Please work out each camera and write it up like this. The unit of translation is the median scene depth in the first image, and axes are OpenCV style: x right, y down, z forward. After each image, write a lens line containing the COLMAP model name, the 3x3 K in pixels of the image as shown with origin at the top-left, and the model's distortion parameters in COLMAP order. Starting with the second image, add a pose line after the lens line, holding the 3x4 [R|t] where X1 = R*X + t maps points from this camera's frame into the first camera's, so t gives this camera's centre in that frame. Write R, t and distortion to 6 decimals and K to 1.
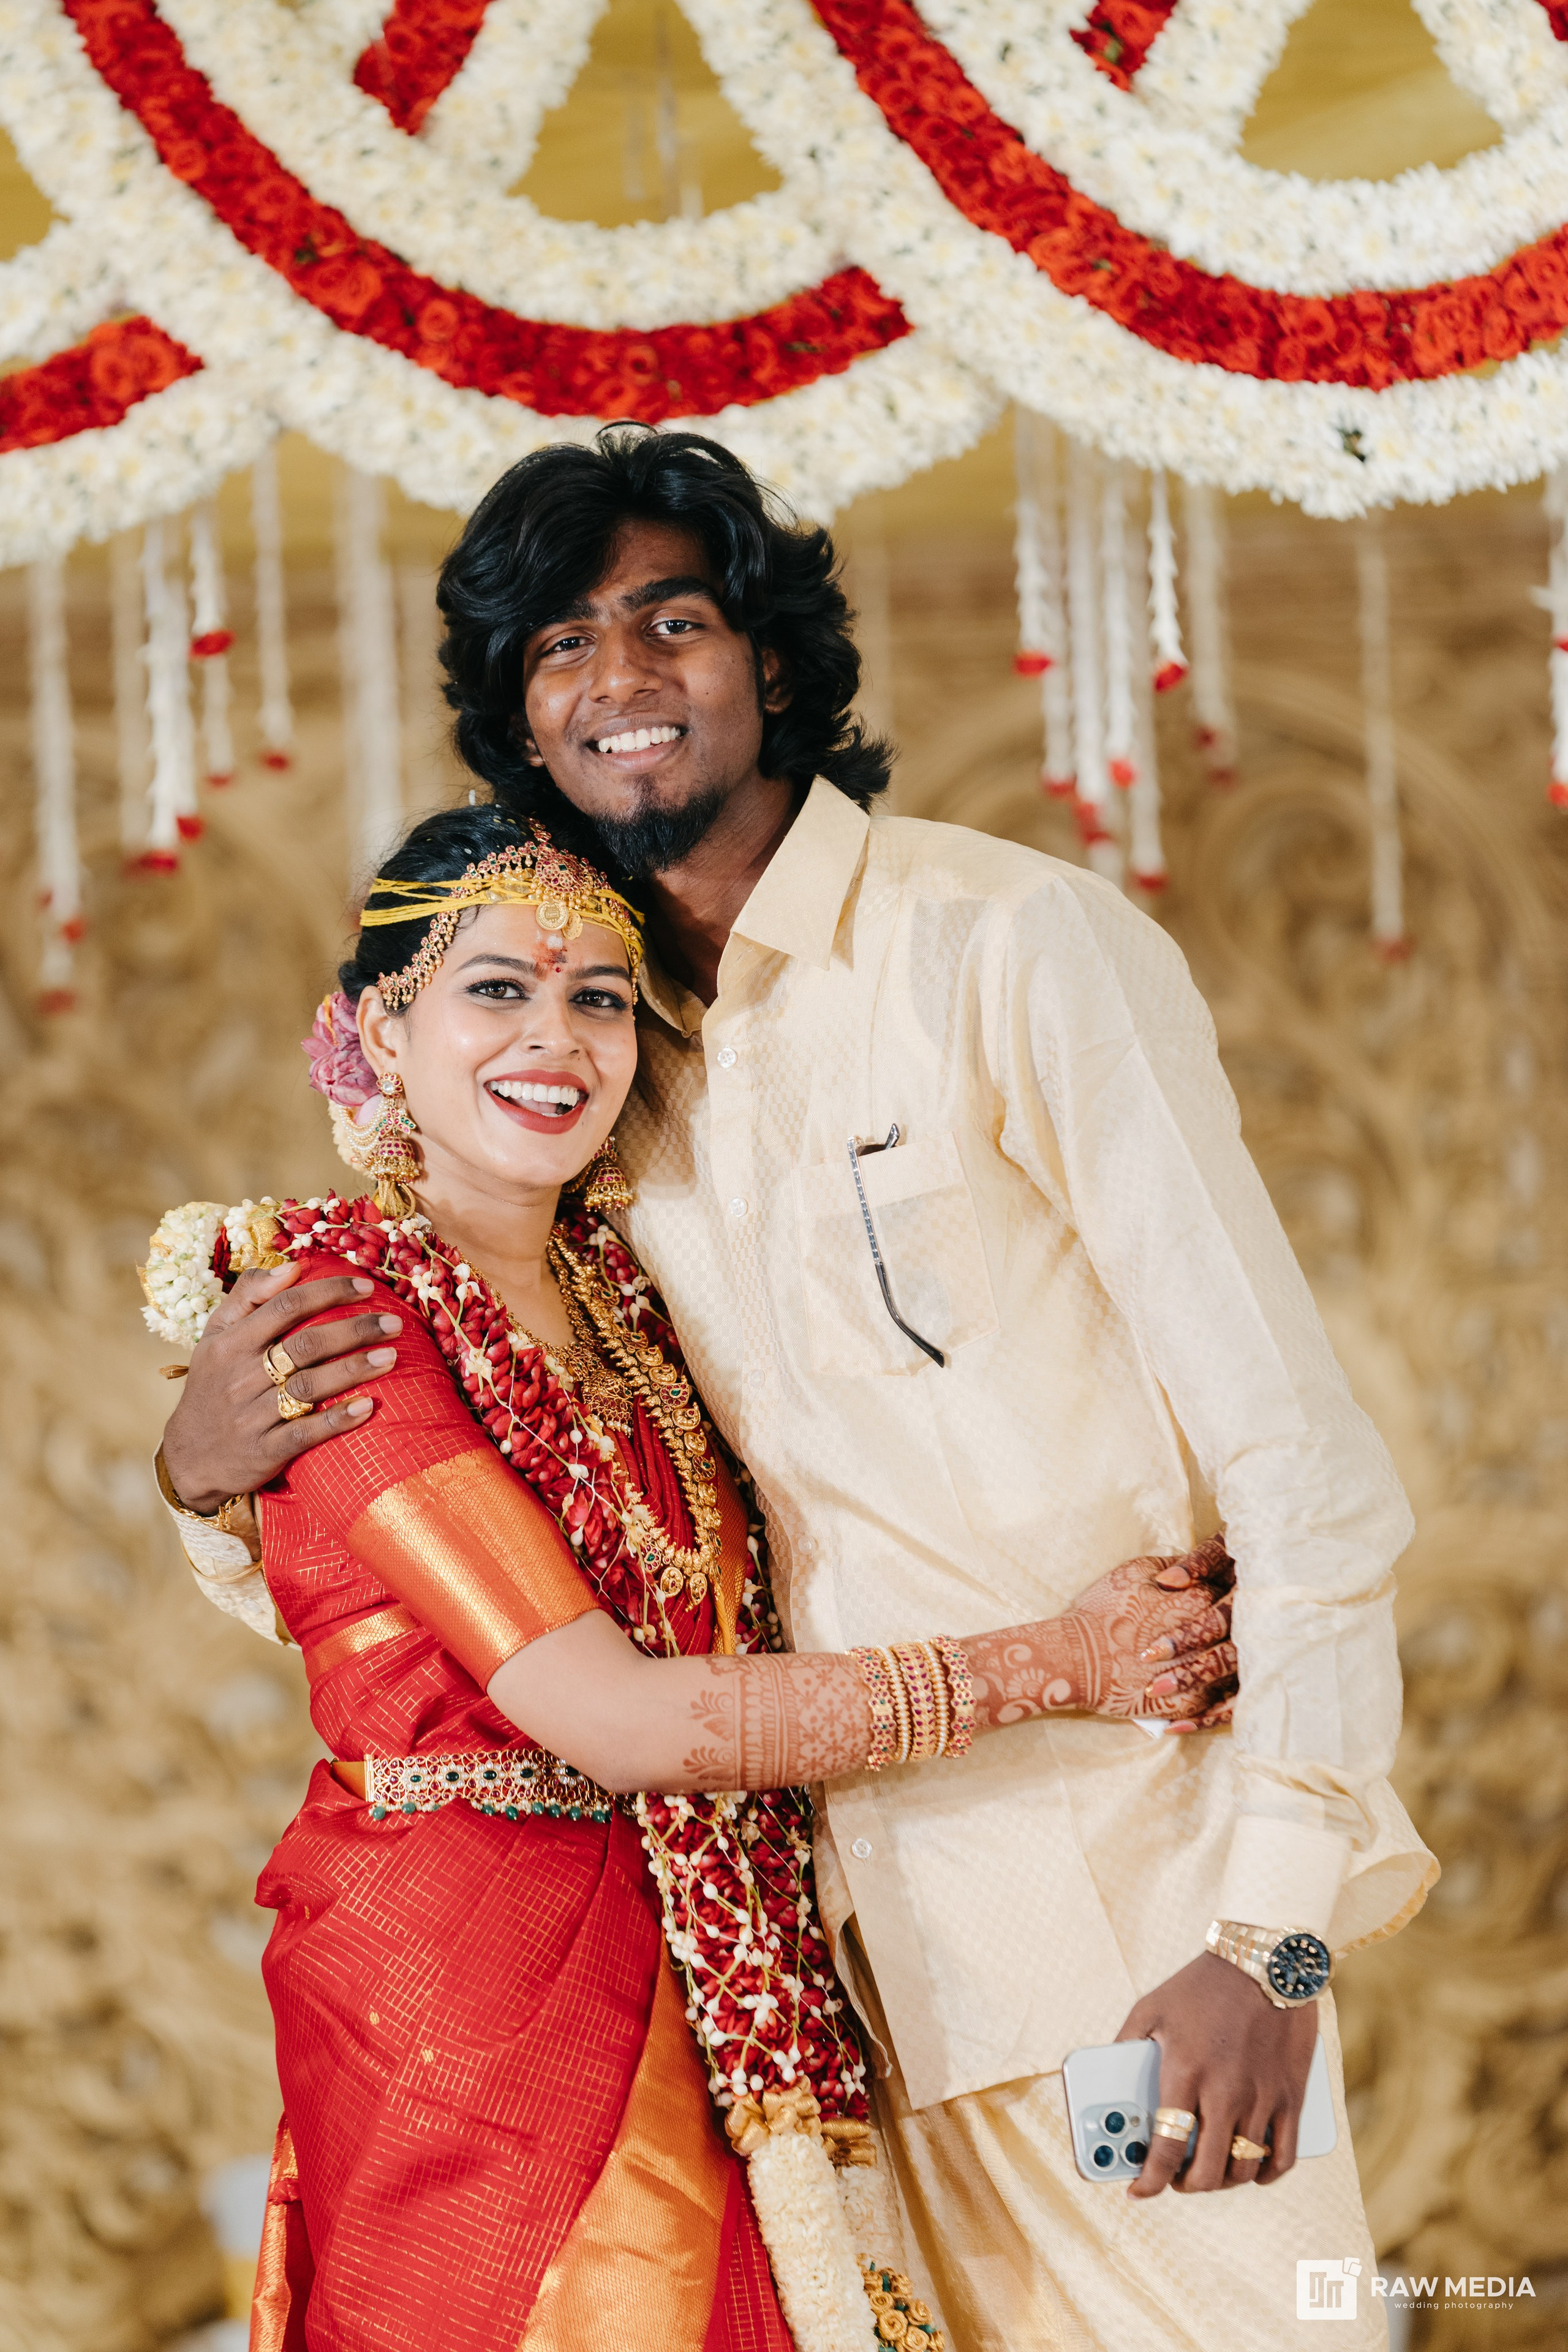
lens RADIAL K [[13010.7, 0, 784.0], [0, 13010.7, 1176.0], [0, 0, 1]] dist [0.743399, -3.892803]
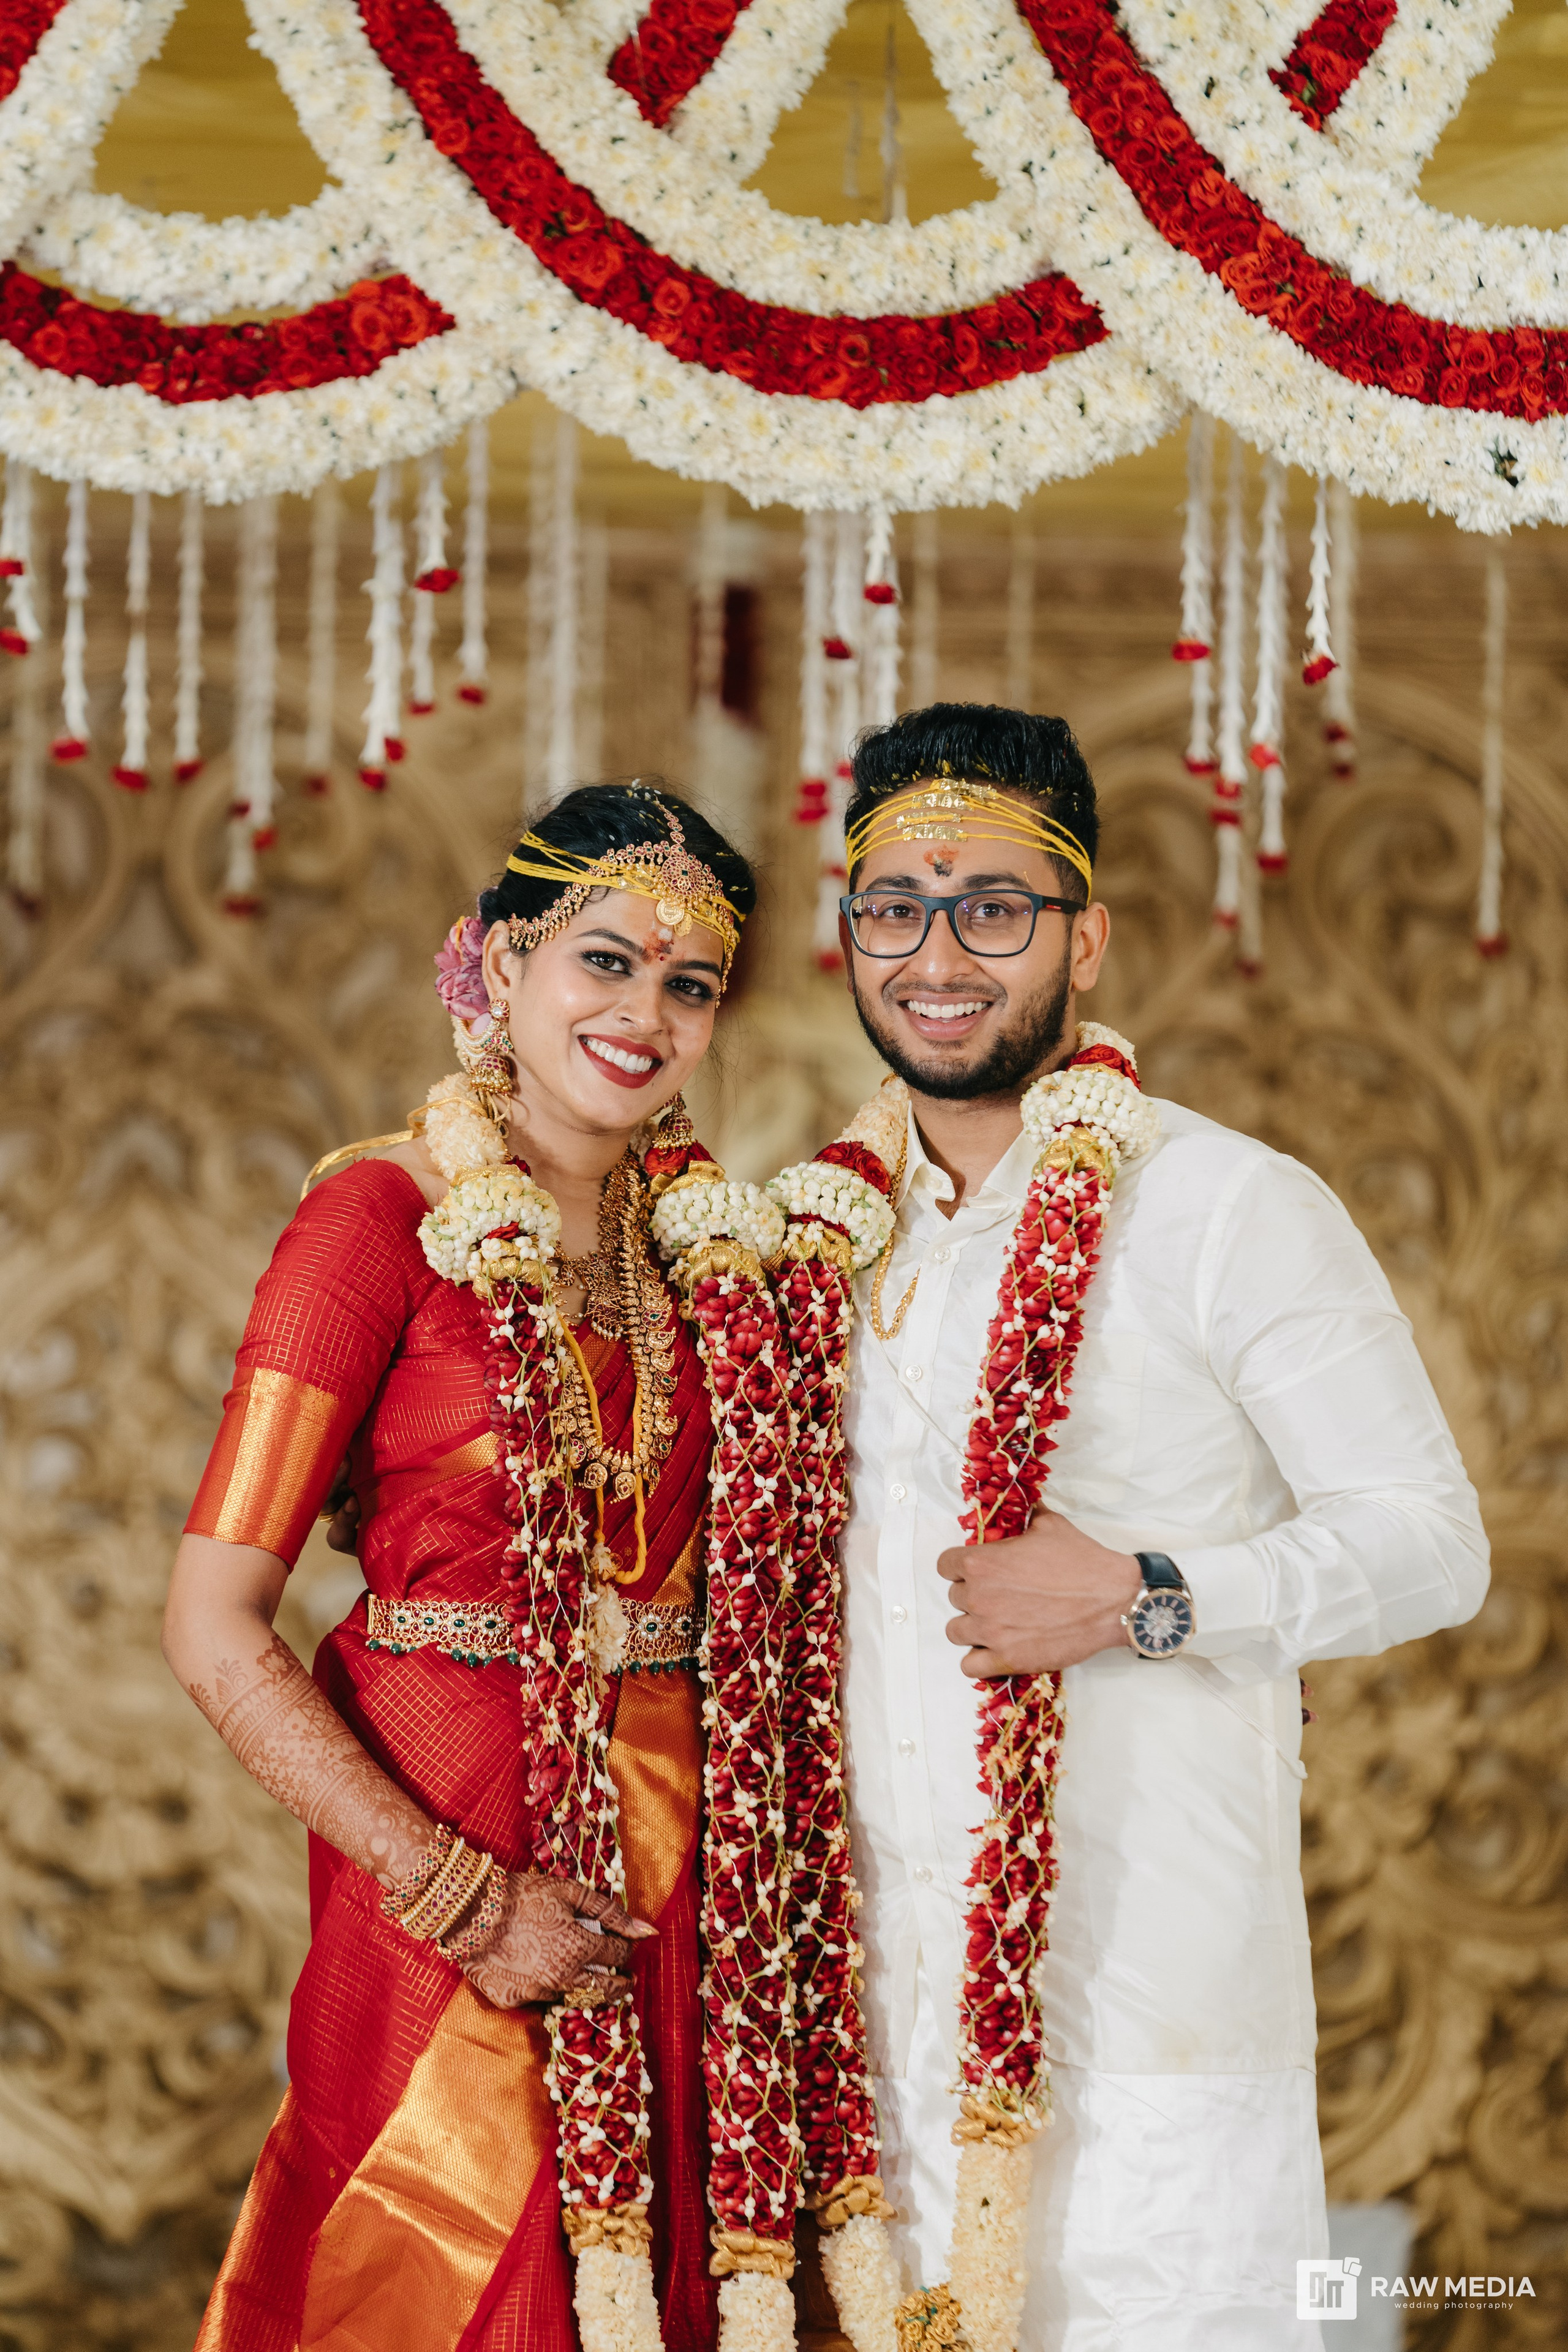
lens RADIAL K [[13341.5, 0, 614.9], [0, 13341.5, 1179.4], [0, 0, 1]] dist [0.313911, 3.437342]
pose [[0.997524, 0.068998, -0.013614, -0.011003], [-0.068991, 0.997617, 0.000996, 0.006921], [0.013650, -0.000054, 0.999907, -0.112169]]
